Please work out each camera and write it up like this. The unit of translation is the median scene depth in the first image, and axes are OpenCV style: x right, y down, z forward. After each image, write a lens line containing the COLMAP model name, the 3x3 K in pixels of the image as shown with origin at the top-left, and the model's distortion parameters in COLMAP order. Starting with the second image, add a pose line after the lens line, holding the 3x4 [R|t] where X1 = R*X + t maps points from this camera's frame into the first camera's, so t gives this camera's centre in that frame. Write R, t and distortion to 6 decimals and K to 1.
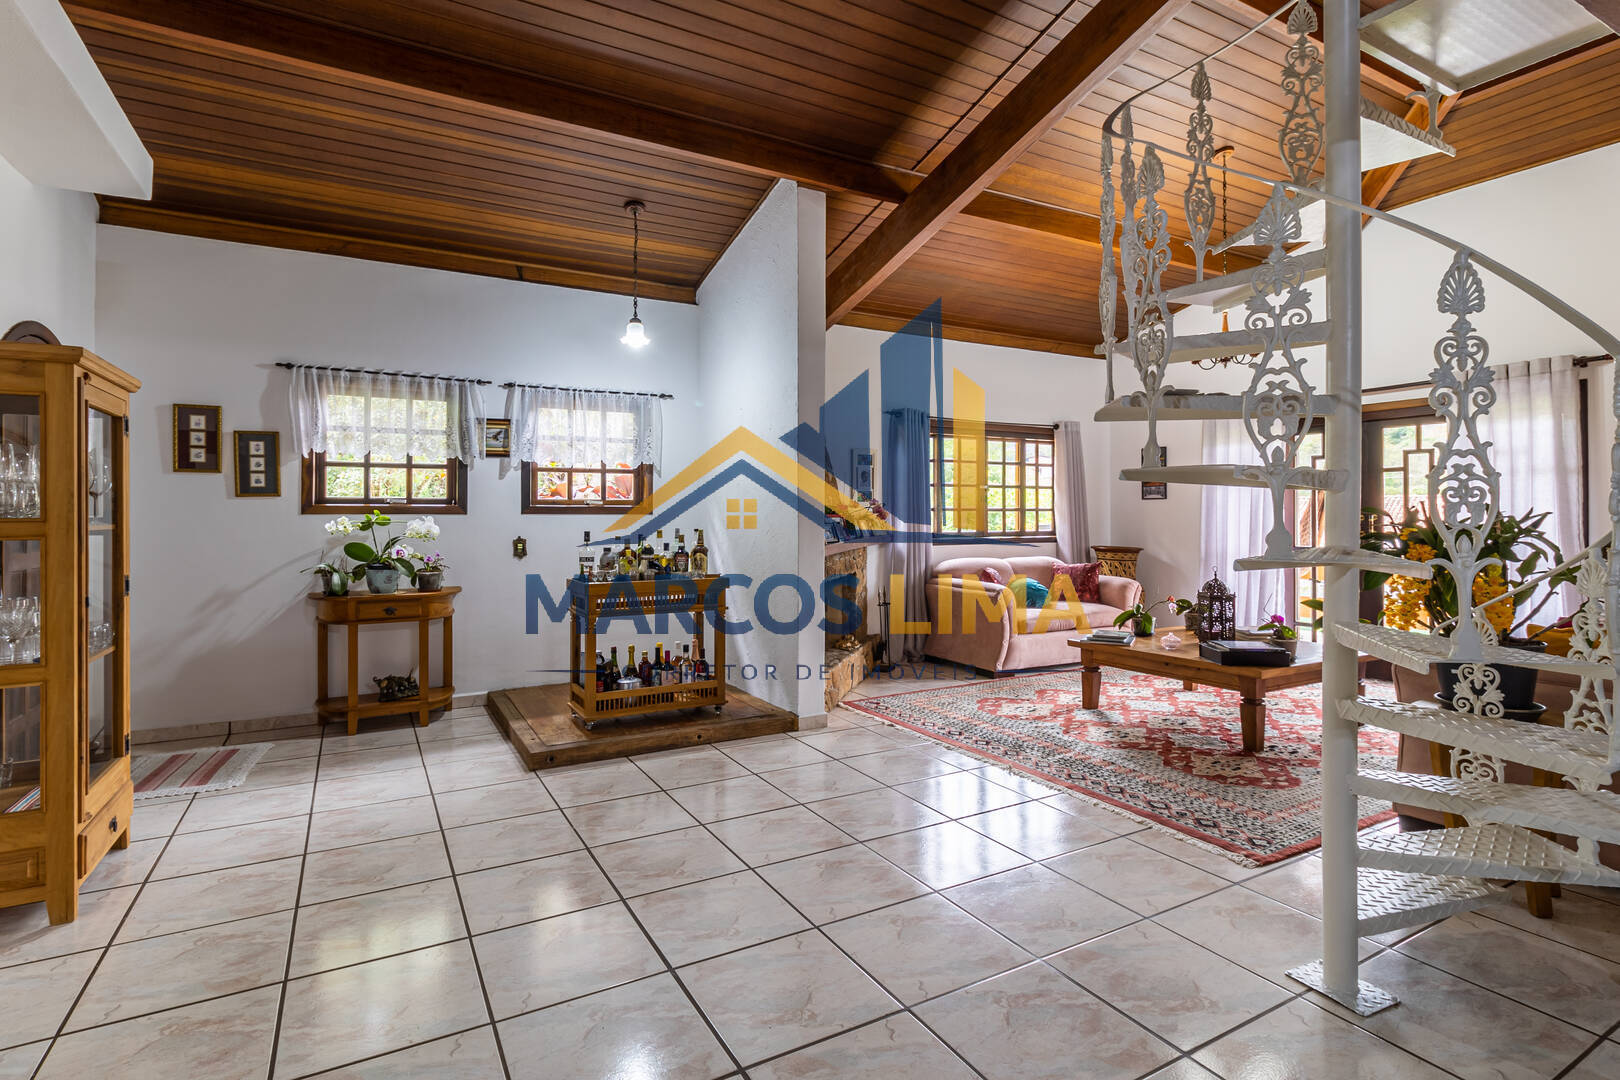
lens RADIAL K [[726.2, 0, 738.7], [0, 726.2, 510.7], [0, 0, 1]] dist [-0.002545, 0.000276]
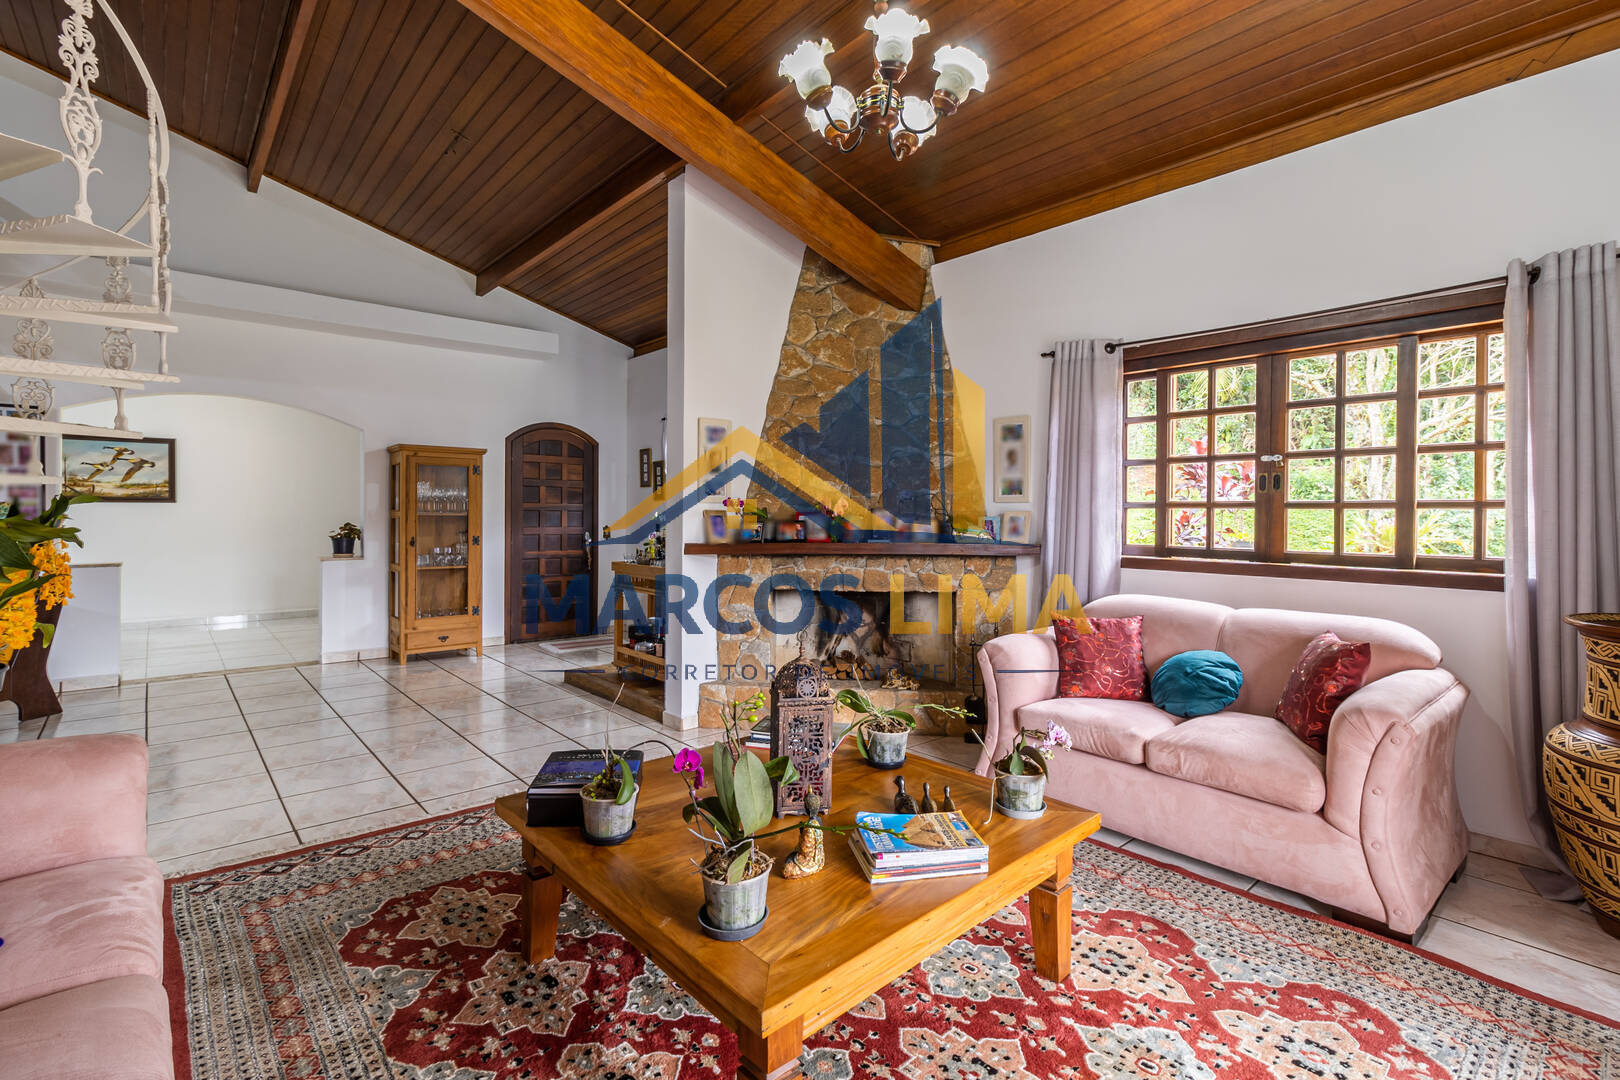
lens RADIAL K [[751.3, 0, 845.1], [0, 751.3, 519.5], [0, 0, 1]] dist [0.005357, -0.001716]
pose [[0.305587, 0.012886, -0.952077, 0.968636], [-0.001895, 0.999915, 0.012925, 0.002696], [0.952162, -0.002145, 0.305586, 0.782276]]
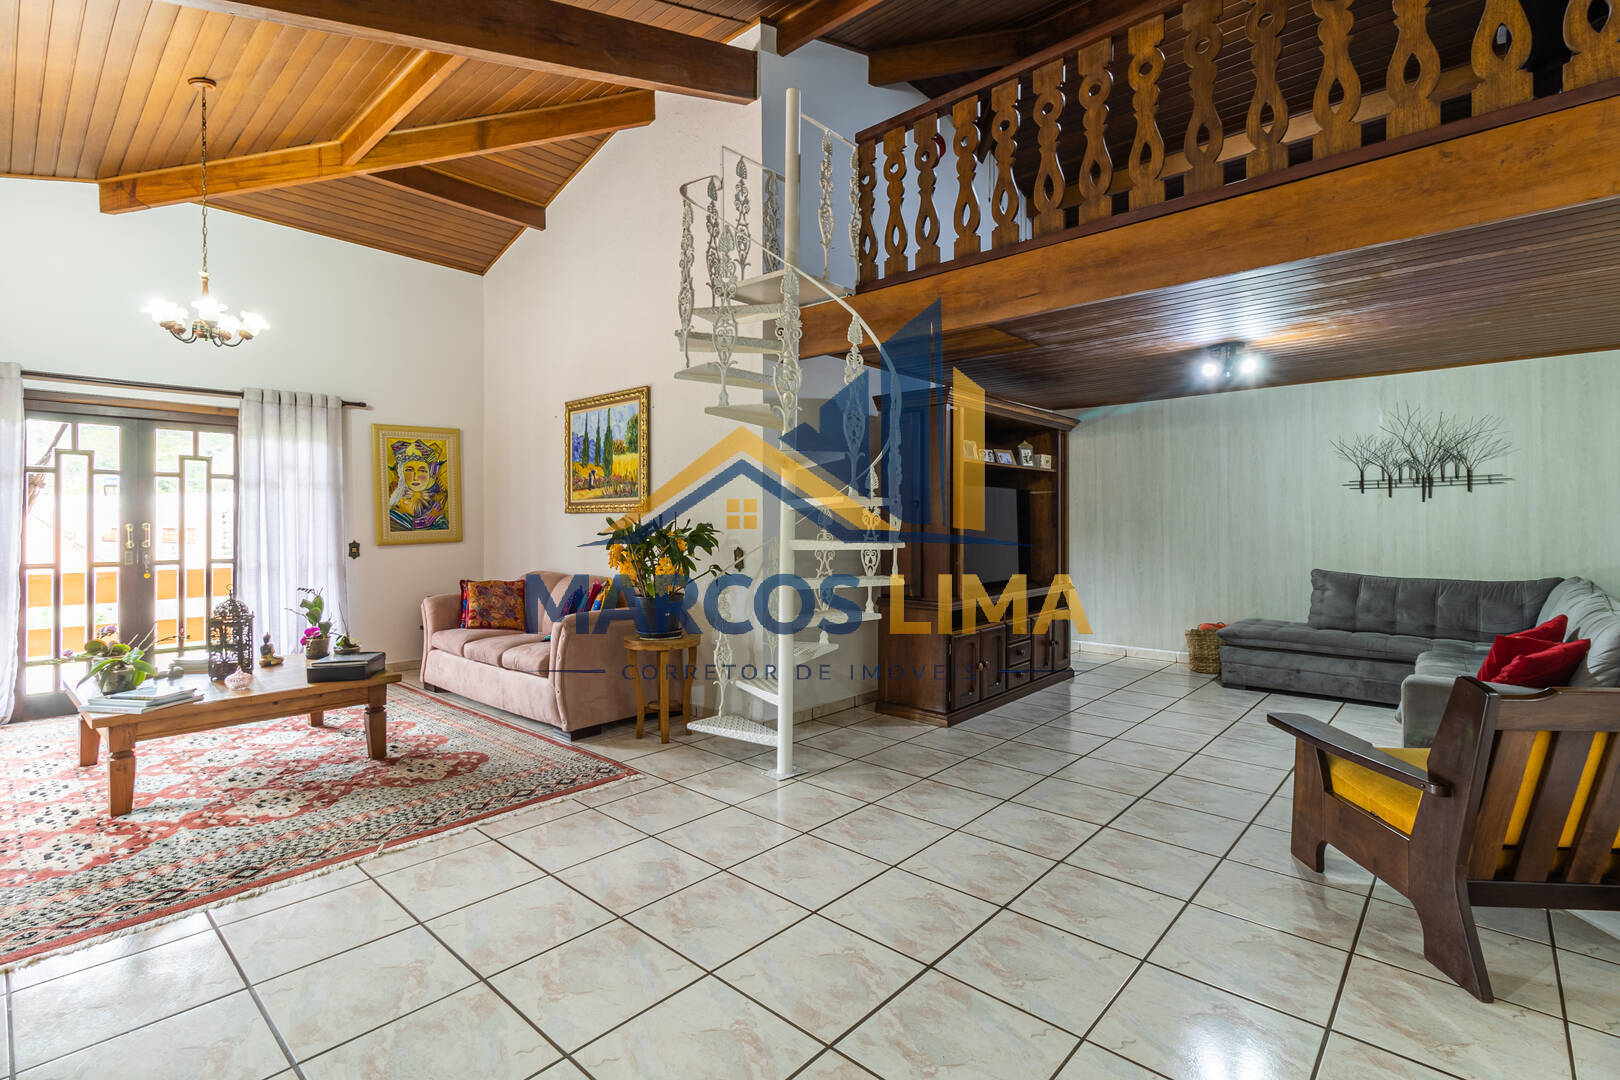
lens RADIAL K [[751.3, 0, 873.8], [0, 751.3, 528.7], [0, 0, 1]] dist [0.005357, -0.001716]
pose [[-0.441828, -0.005955, 0.897080, -0.390641], [-0.004535, 0.999980, 0.004404, 0.005087], [-0.897088, -0.002122, -0.441846, 0.629607]]
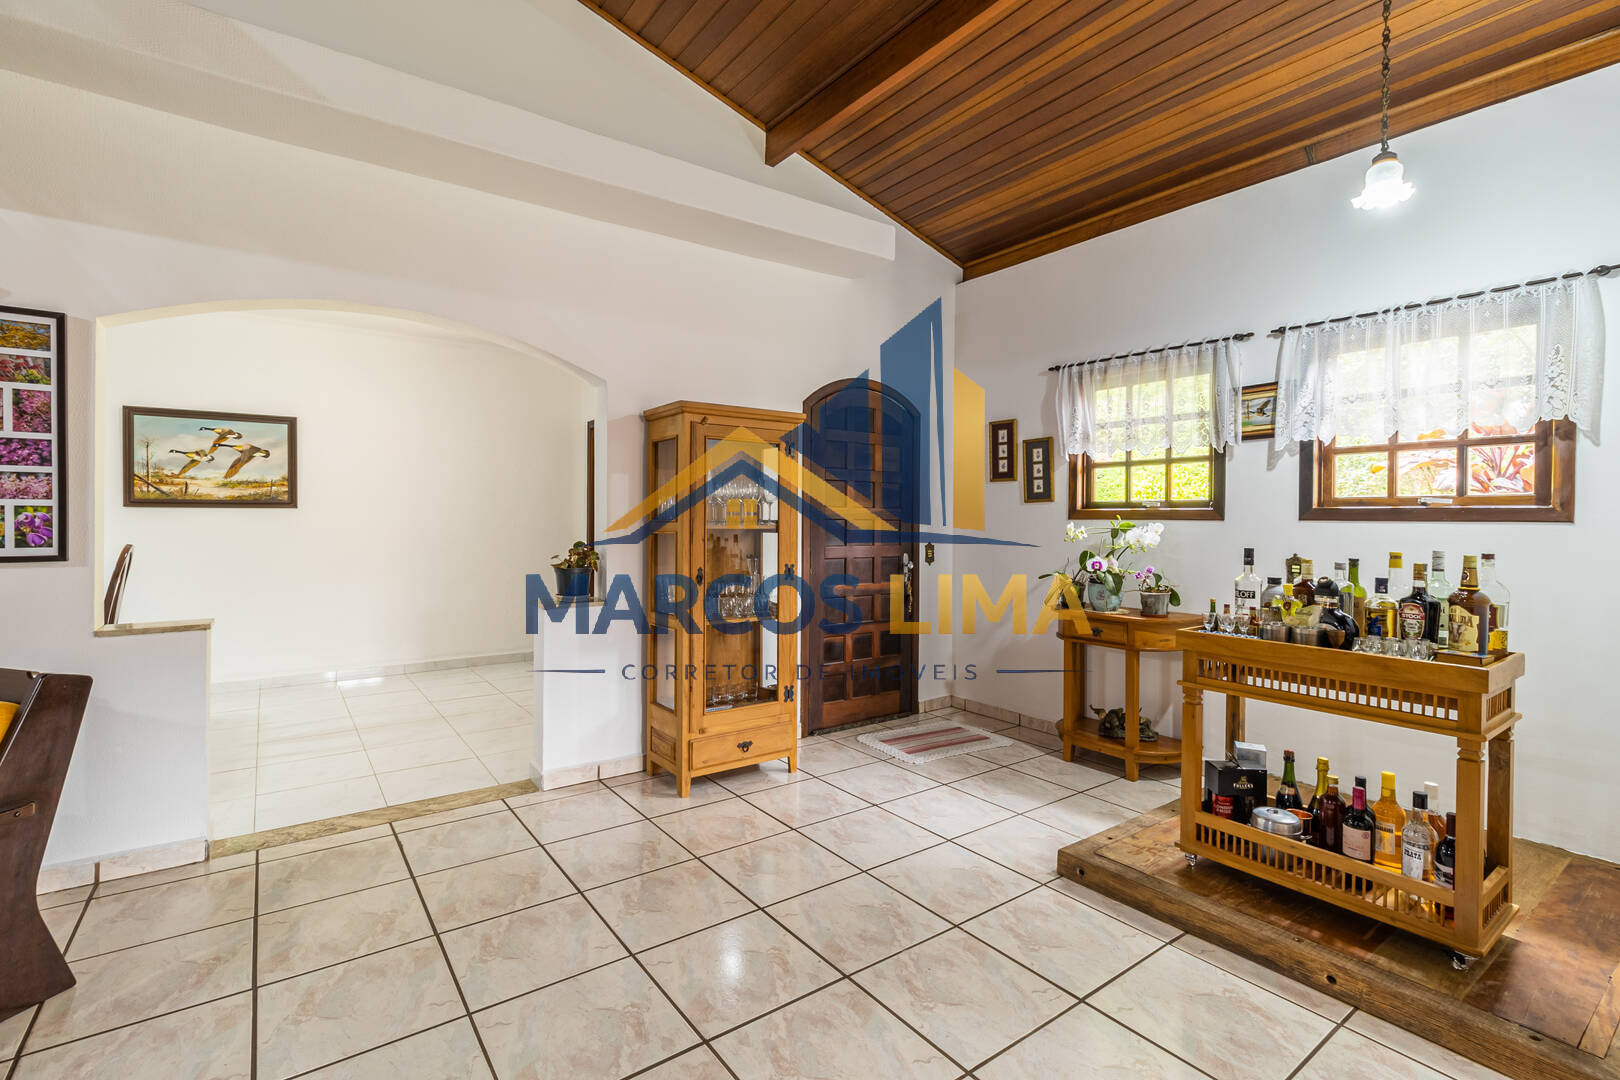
lens RADIAL K [[751.3, 0, 851.4], [0, 751.3, 524.8], [0, 0, 1]] dist [0.005357, -0.001716]
pose [[0.227072, 0.010052, -0.973826, 0.293583], [-0.001455, 0.999949, 0.009983, 0.002182], [0.973877, -0.000850, 0.227075, 0.468829]]
